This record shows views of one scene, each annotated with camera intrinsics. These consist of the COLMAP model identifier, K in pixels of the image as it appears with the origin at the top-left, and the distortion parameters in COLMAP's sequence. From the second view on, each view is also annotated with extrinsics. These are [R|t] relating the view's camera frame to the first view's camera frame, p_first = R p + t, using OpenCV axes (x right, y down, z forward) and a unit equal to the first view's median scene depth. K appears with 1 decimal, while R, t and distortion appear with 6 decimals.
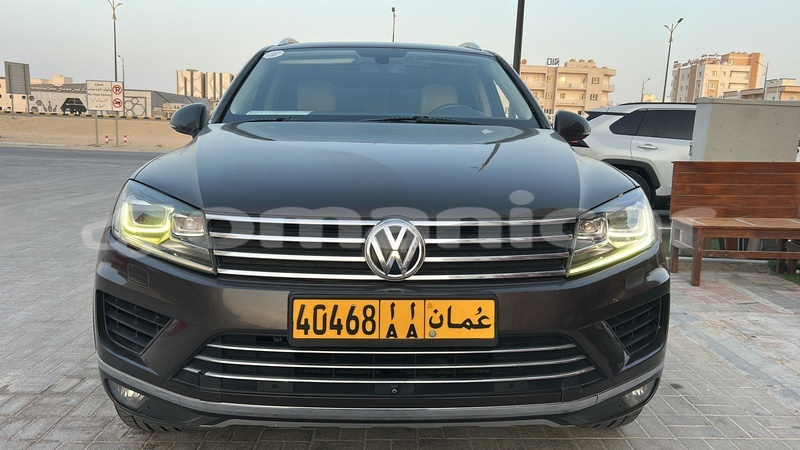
lens RADIAL K [[628.6, 0, 400.0], [0, 628.6, 225.0], [0, 0, 1]] dist [0.011294, -0.000284]
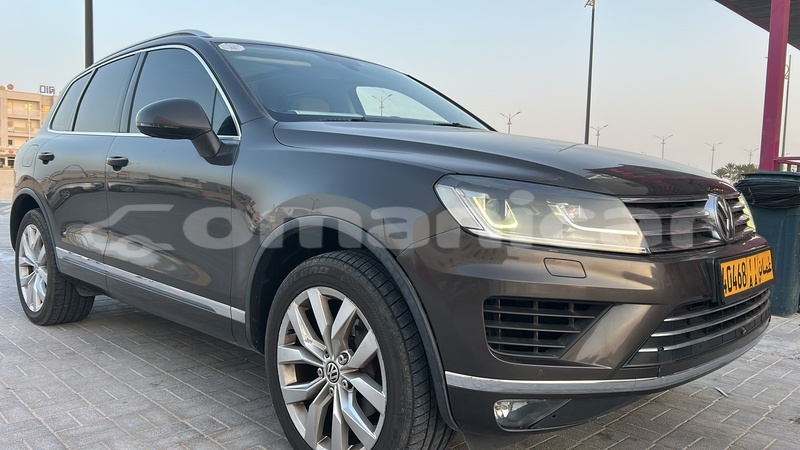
lens RADIAL K [[628.6, 0, 400.0], [0, 628.6, 225.0], [0, 0, 1]] dist [0.011294, -0.000284]
pose [[0.754655, -0.067668, 0.652623, -1.331605], [0.102756, 0.994583, -0.015697, 0.006962], [-0.648025, 0.078907, 0.757520, 0.501122]]
